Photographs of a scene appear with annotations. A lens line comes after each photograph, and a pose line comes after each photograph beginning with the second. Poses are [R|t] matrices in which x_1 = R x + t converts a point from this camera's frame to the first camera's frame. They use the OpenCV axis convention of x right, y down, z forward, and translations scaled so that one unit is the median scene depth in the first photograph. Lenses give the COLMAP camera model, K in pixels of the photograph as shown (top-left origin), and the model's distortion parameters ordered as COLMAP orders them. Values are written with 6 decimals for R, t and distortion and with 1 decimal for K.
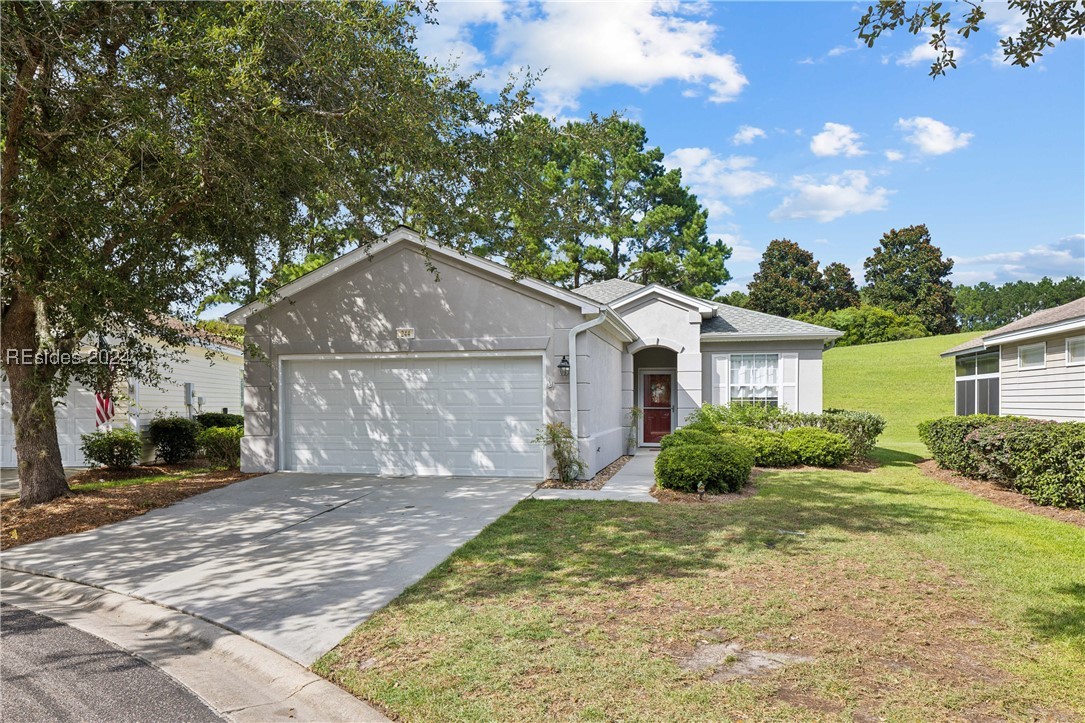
lens RADIAL K [[758.1, 0, 541.5], [0, 758.1, 359.9], [0, 0, 1]] dist [-0.007600, -0.002408]
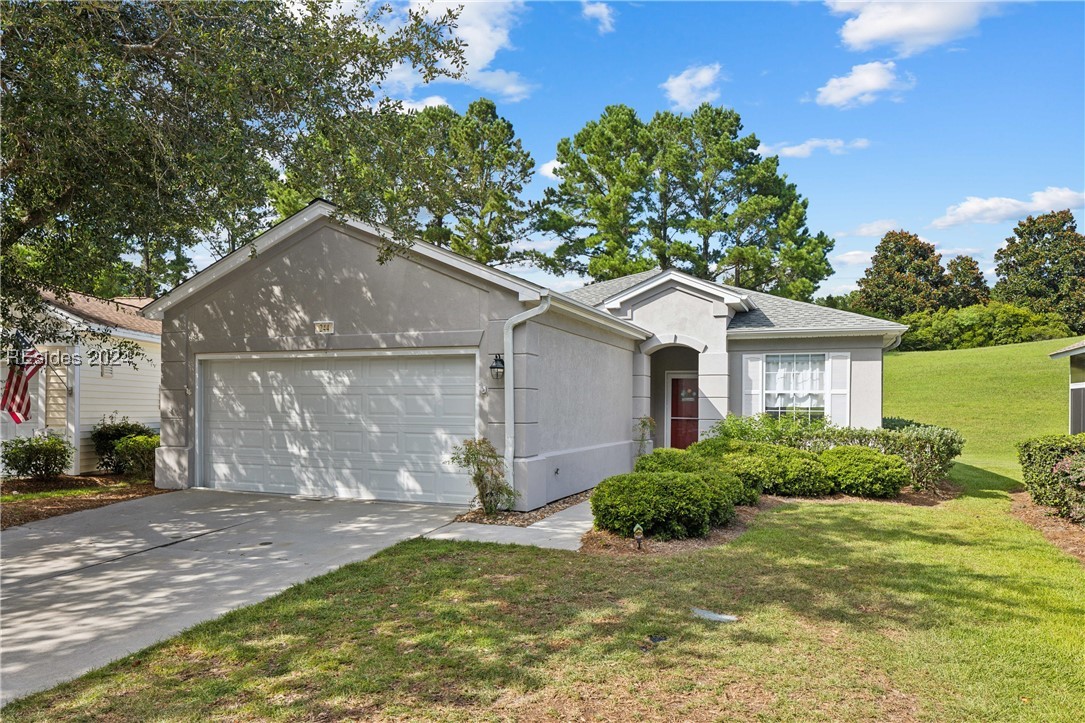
lens RADIAL K [[758.1, 0, 543.5], [0, 758.1, 362.9], [0, 0, 1]] dist [-0.007600, -0.002408]
pose [[0.988381, 0.001463, -0.151988, 0.180275], [-0.001655, 0.999998, -0.001140, 0.004240], [0.151986, 0.001379, 0.988382, 0.202045]]
